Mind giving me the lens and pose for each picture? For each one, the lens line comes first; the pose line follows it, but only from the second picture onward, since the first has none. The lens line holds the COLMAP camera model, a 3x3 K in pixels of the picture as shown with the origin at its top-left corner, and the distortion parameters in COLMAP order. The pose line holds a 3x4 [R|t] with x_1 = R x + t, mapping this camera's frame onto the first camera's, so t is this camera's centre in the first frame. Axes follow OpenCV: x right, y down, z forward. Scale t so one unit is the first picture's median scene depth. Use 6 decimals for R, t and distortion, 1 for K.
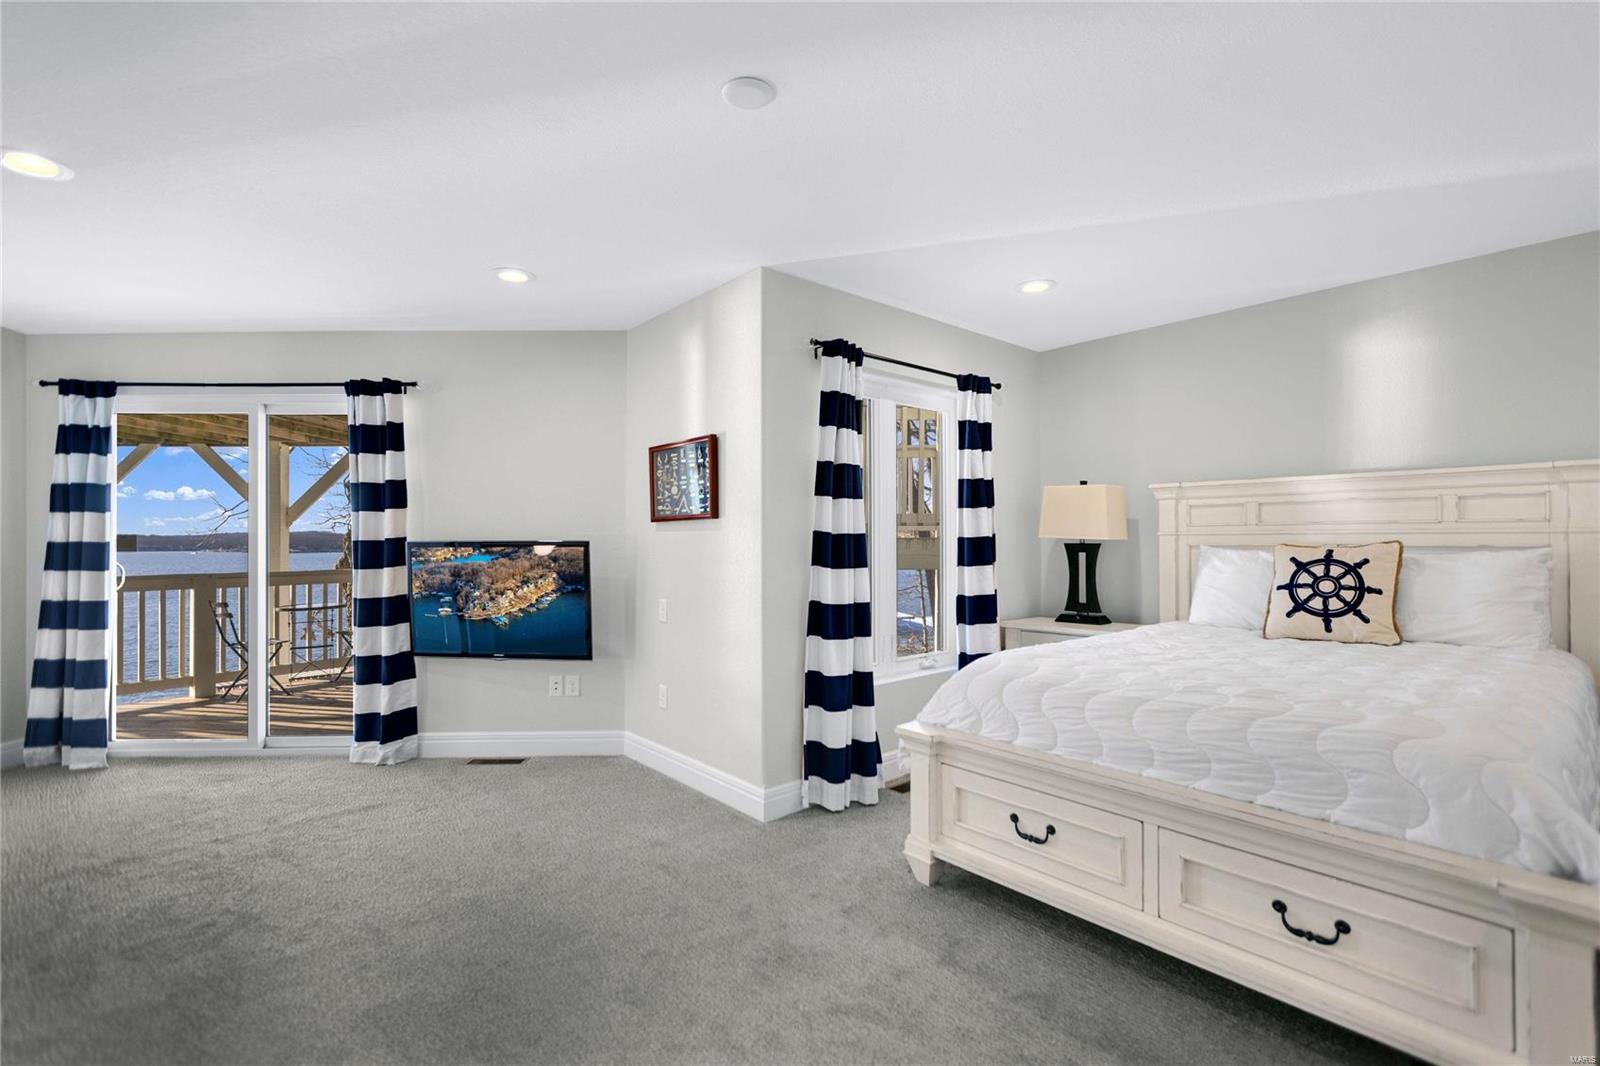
lens RADIAL K [[716.9, 0, 809.7], [0, 716.9, 532.3], [0, 0, 1]] dist [0.001011, 0.000127]
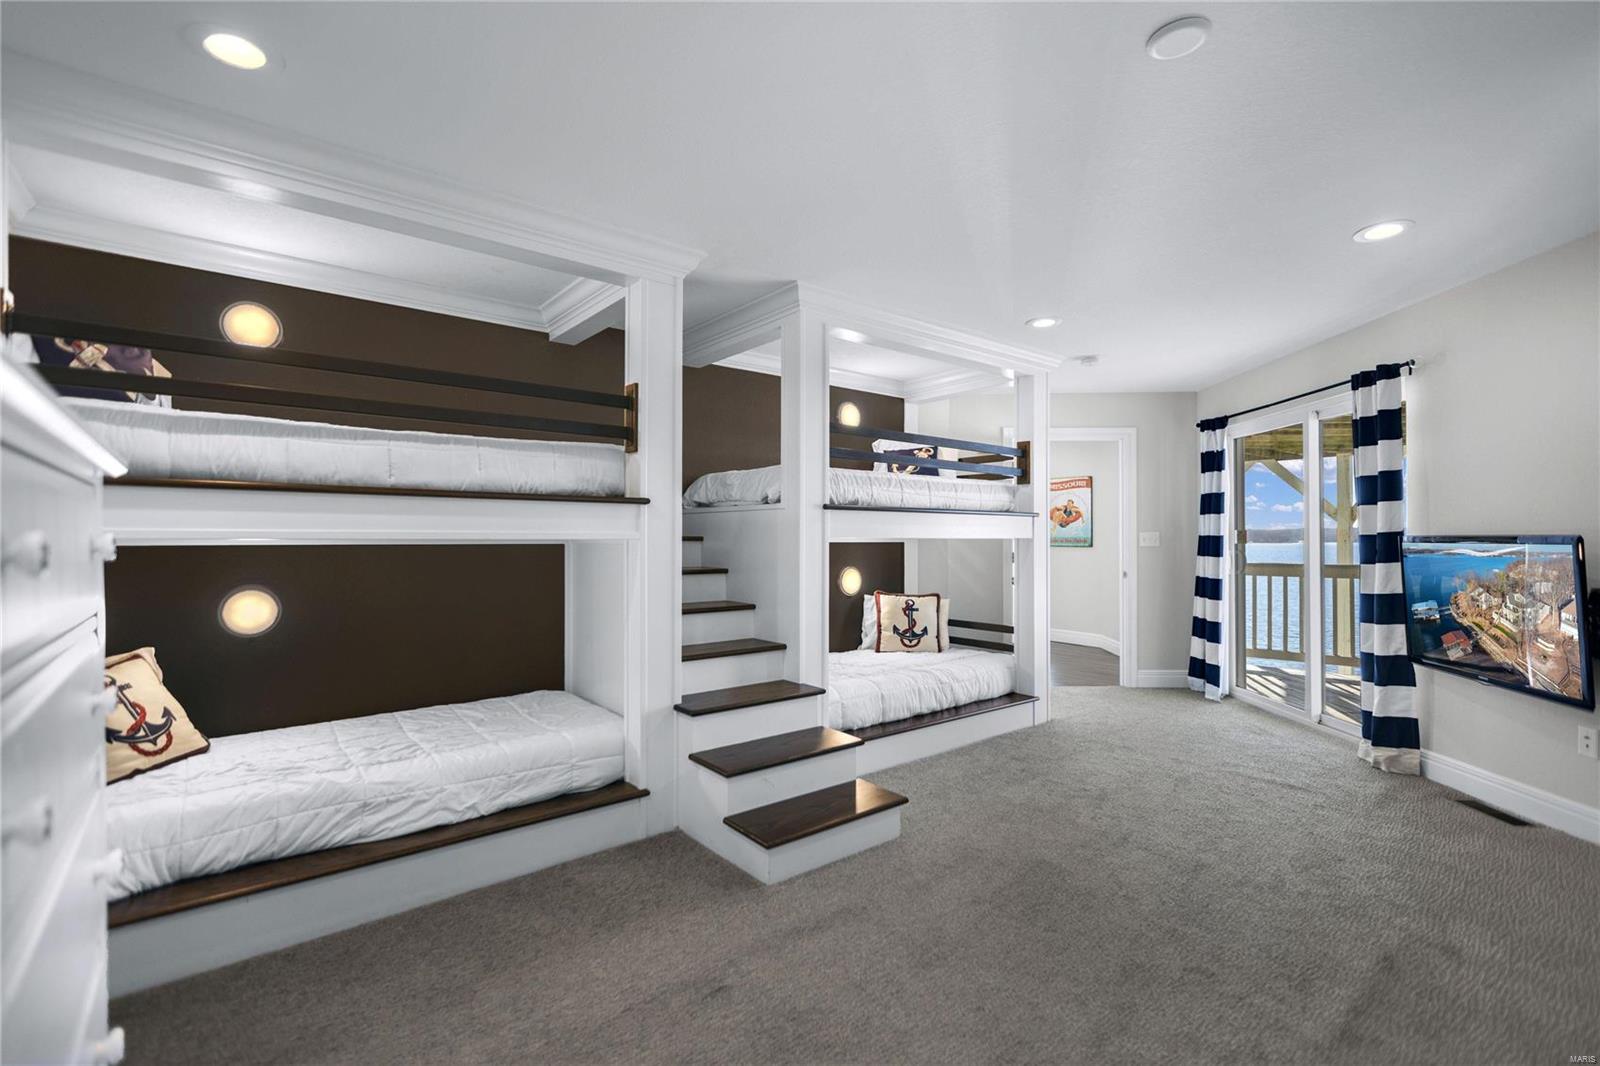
lens RADIAL K [[716.9, 0, 809.7], [0, 716.9, 532.3], [0, 0, 1]] dist [0.001011, 0.000127]
pose [[-0.034989, -0.003013, -0.999383, 0.397204], [0.007473, 0.999967, -0.003277, 0.005471], [0.999360, -0.007583, -0.034966, 0.279180]]
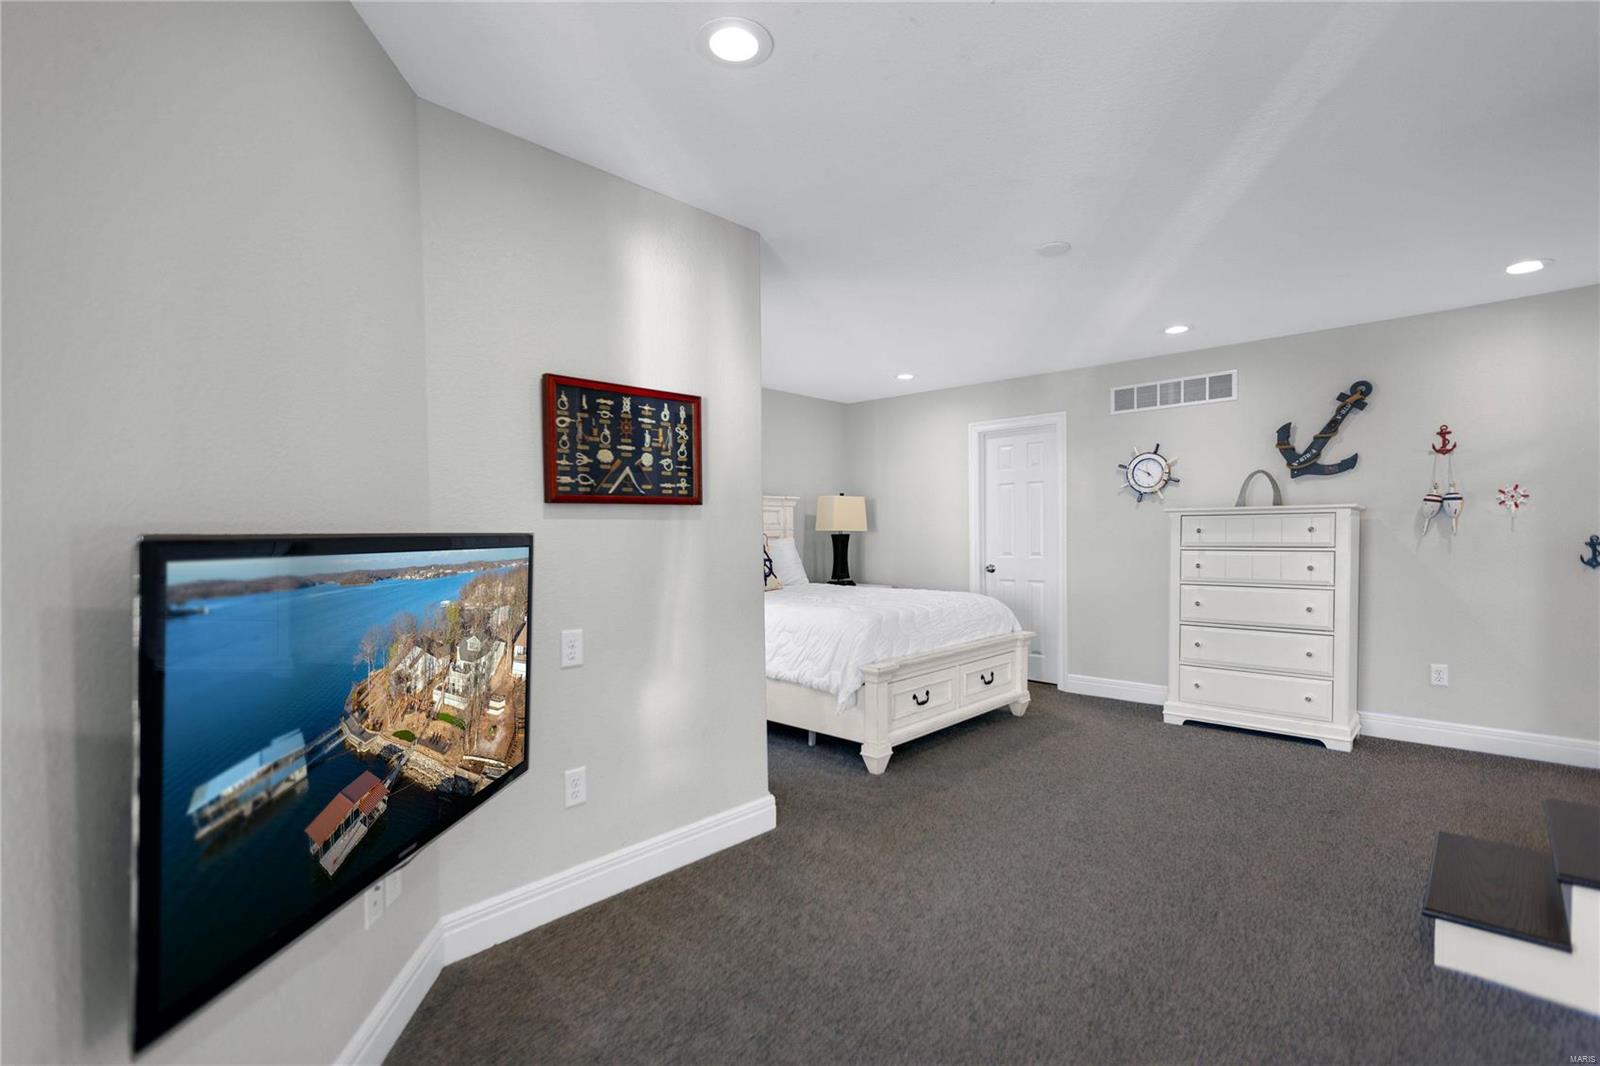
lens RADIAL K [[716.9, 0, 809.7], [0, 716.9, 532.3], [0, 0, 1]] dist [0.001011, 0.000127]
pose [[-0.093802, 0.006214, 0.995572, -0.808816], [-0.000341, 0.999980, -0.006273, 0.013830], [-0.995591, -0.000928, -0.093798, 0.830718]]
